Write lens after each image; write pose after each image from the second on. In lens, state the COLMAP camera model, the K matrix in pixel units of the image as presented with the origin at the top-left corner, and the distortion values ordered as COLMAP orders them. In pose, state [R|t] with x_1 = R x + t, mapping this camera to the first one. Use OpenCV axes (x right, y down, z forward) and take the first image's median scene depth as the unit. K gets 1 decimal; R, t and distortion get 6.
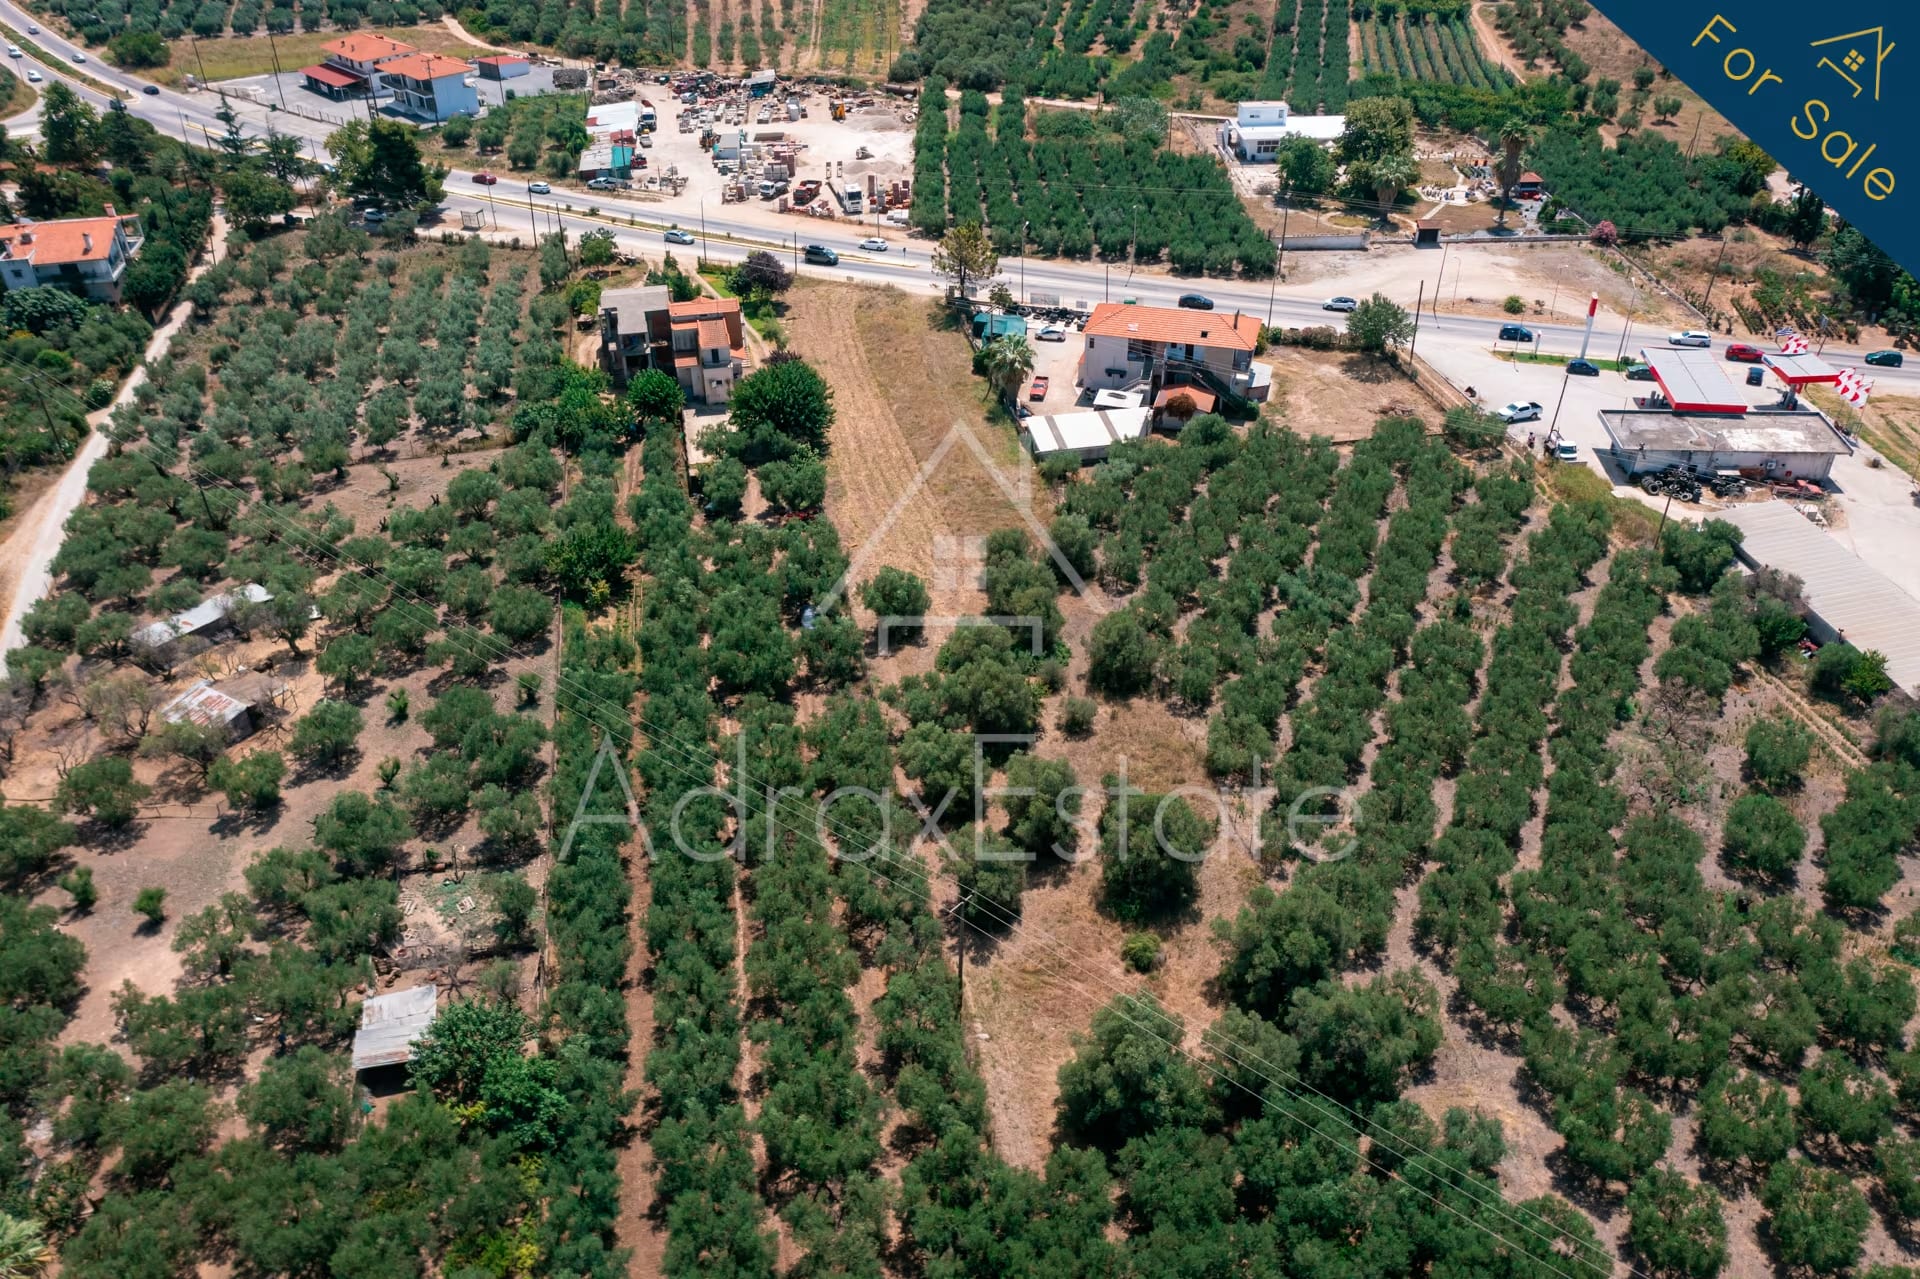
lens RADIAL K [[1506.7, 0, 963.3], [0, 1506.7, 628.4], [0, 0, 1]] dist [-0.009136, 0.000959]
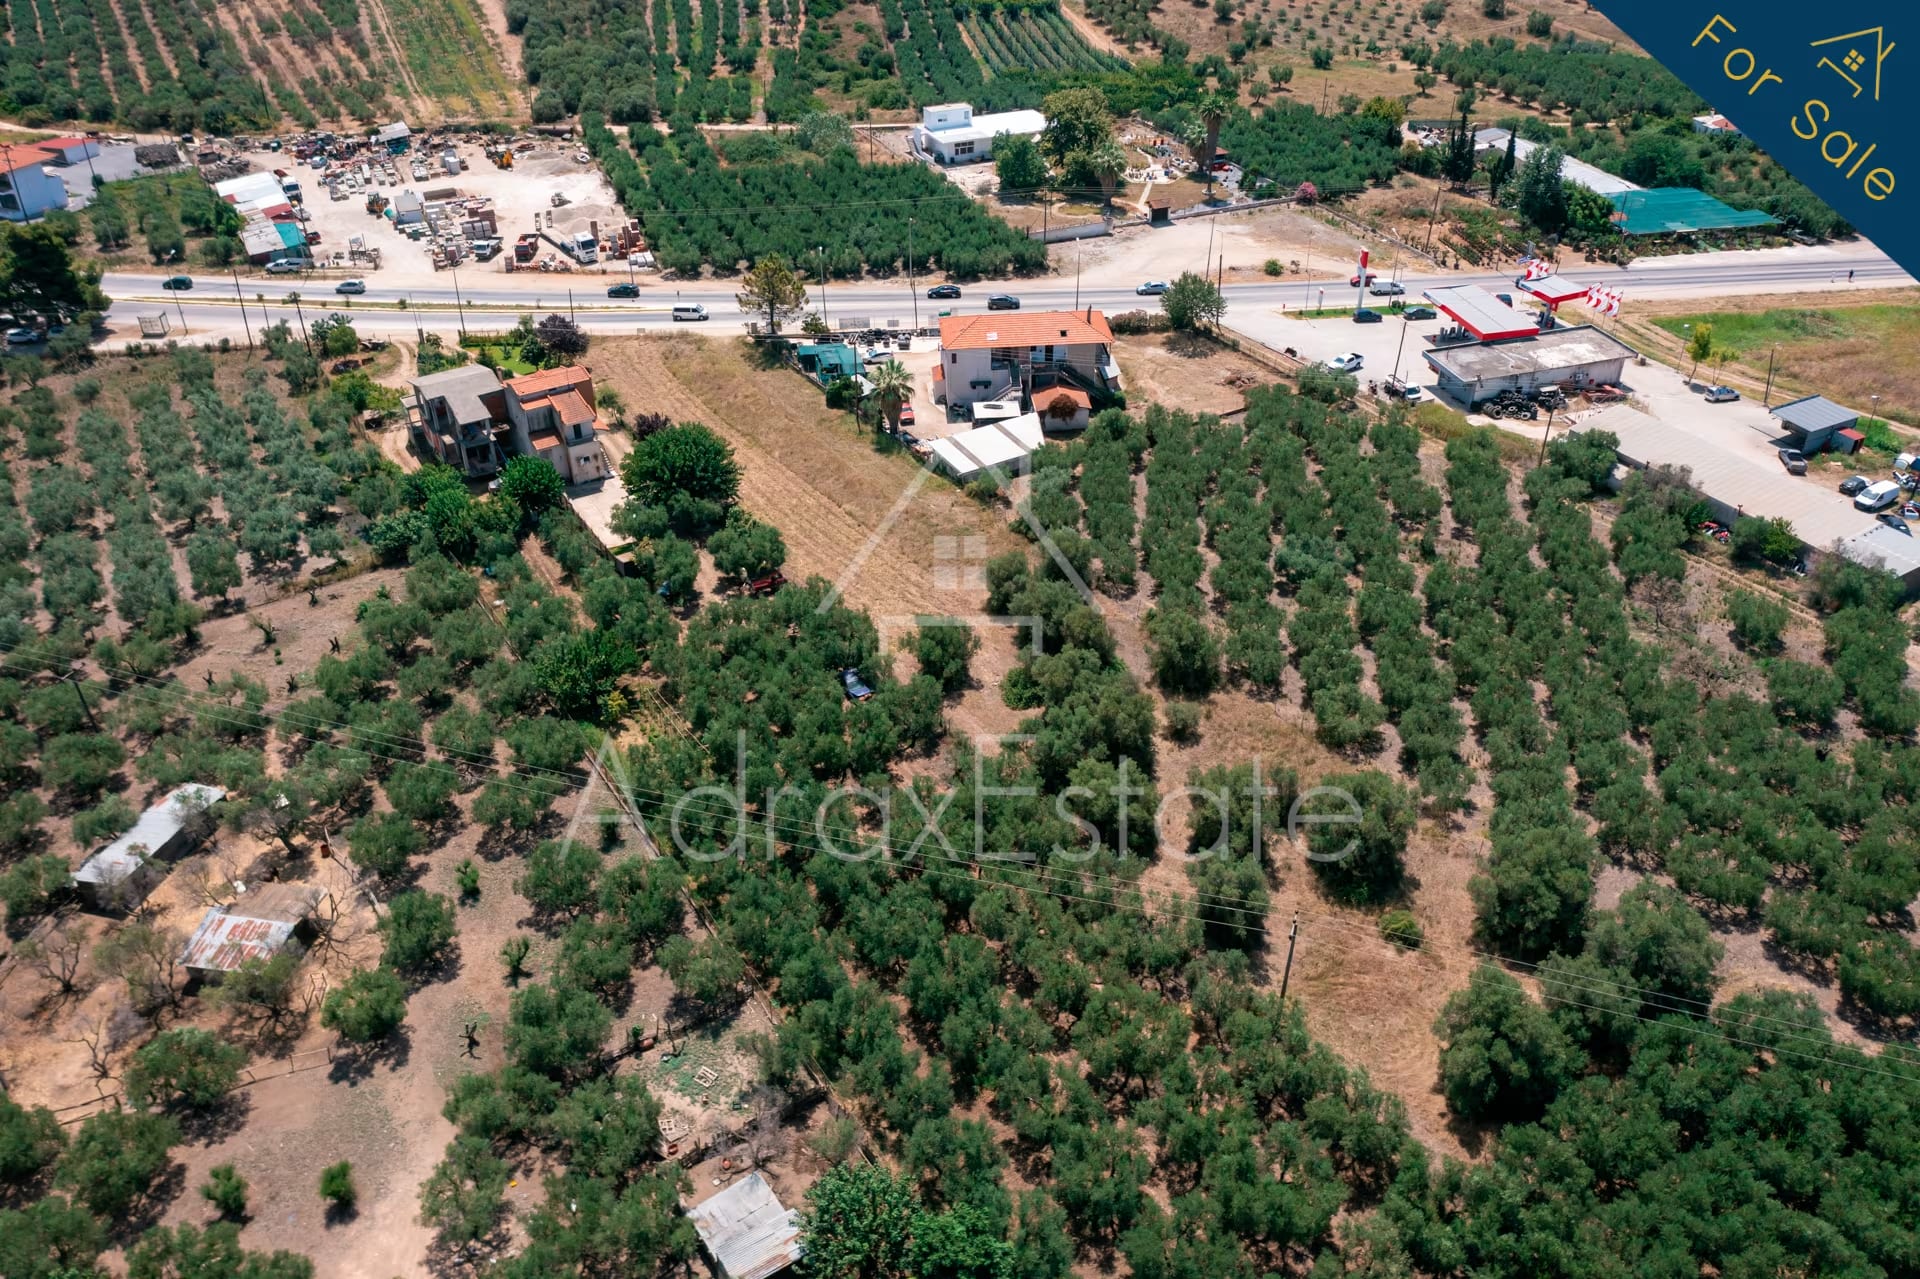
lens RADIAL K [[1506.7, 0, 962.7], [0, 1506.7, 625.7], [0, 0, 1]] dist [-0.009136, 0.000959]
pose [[0.935213, -0.195934, 0.294935, -0.220831], [0.198907, 0.979810, 0.020200, -0.034380], [-0.292938, 0.039773, 0.955304, 0.058642]]
